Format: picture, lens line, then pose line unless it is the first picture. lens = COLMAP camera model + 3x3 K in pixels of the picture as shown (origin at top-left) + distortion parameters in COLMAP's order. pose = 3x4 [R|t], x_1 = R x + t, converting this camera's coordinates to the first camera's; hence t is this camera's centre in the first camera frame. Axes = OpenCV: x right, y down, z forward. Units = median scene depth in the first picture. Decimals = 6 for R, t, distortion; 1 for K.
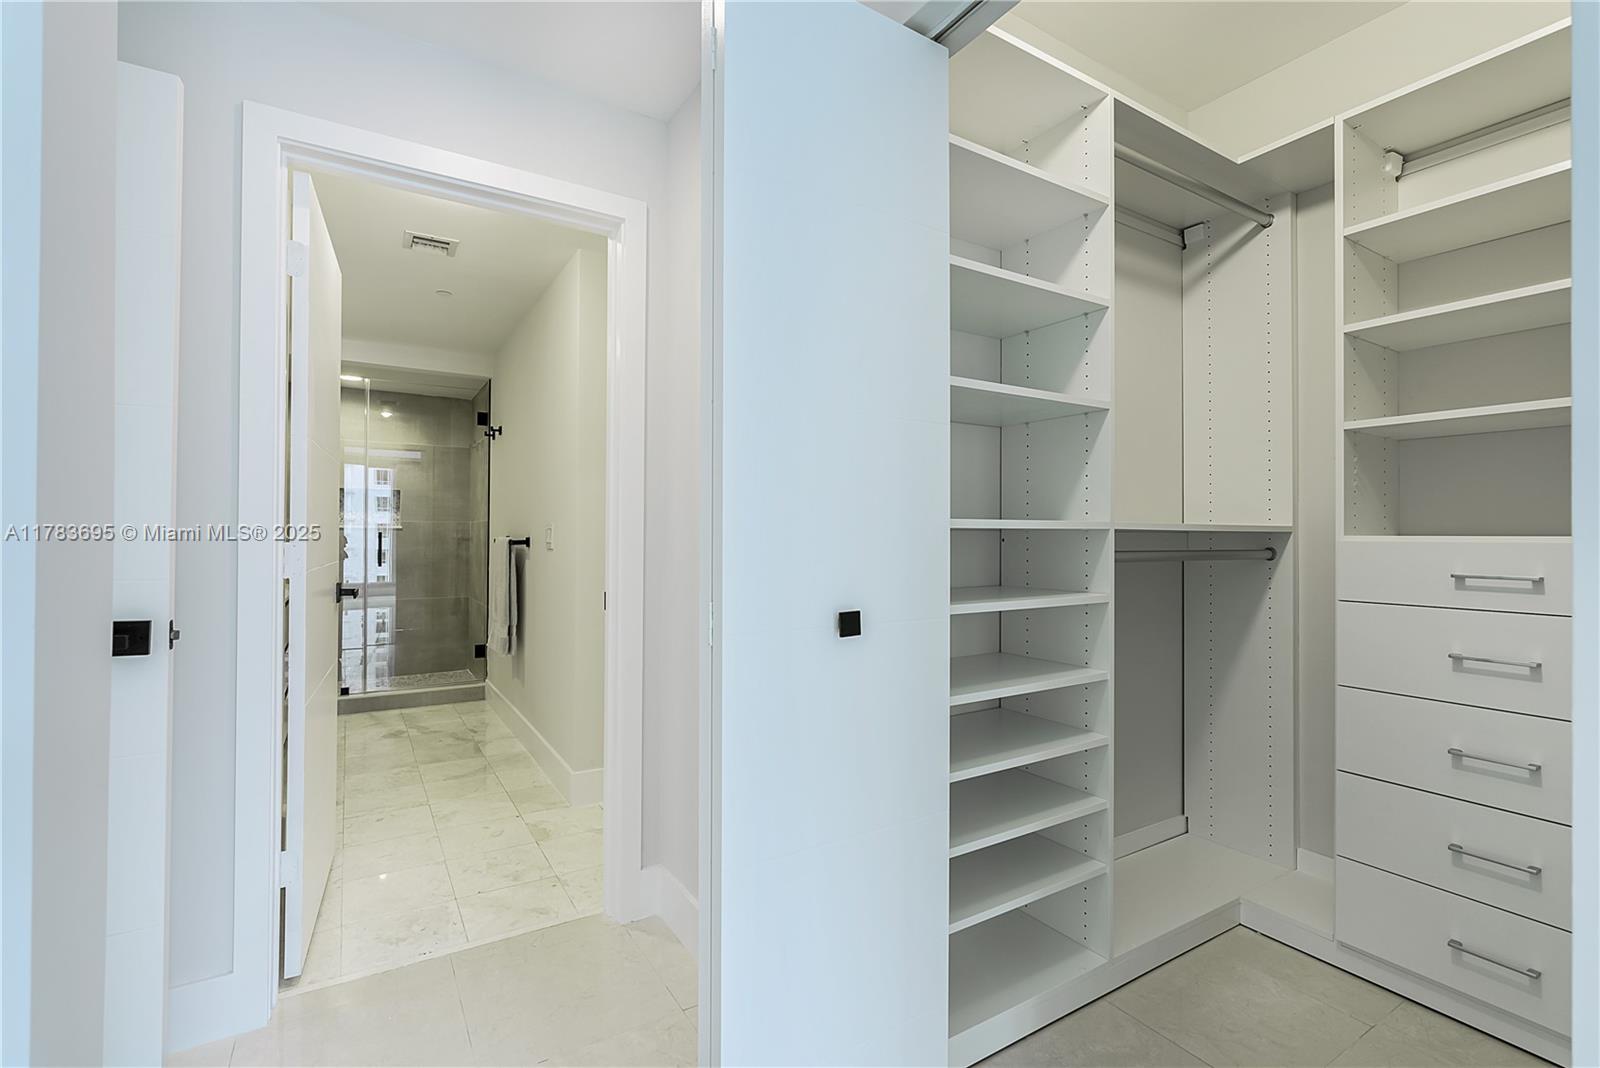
lens RADIAL K [[727.4, 0, 801.1], [0, 727.4, 529.1], [0, 0, 1]] dist [-0.001438, 0.000560]
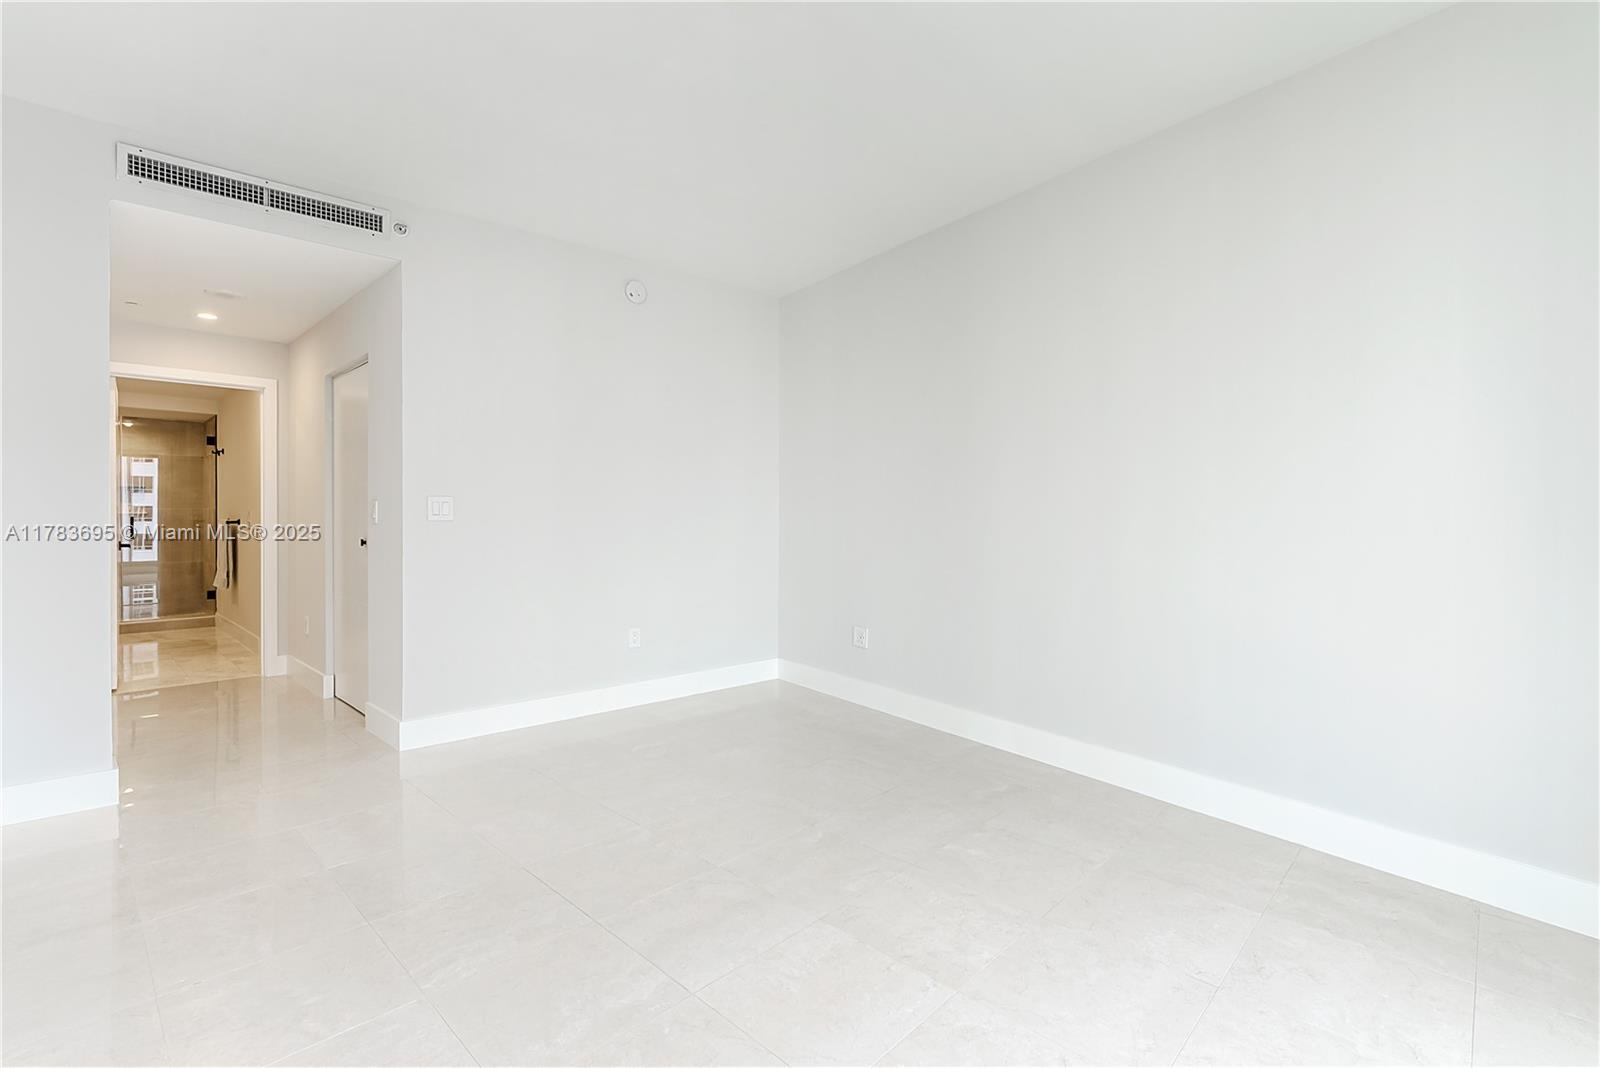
lens RADIAL K [[736.3, 0, 800.7], [0, 736.3, 531.1], [0, 0, 1]] dist [-0.003599, 0.003517]
pose [[0.971231, -0.001314, 0.238136, 0.383247], [-0.003920, 0.999761, 0.021502, -0.002085], [-0.238107, -0.021816, 0.970994, -0.769992]]
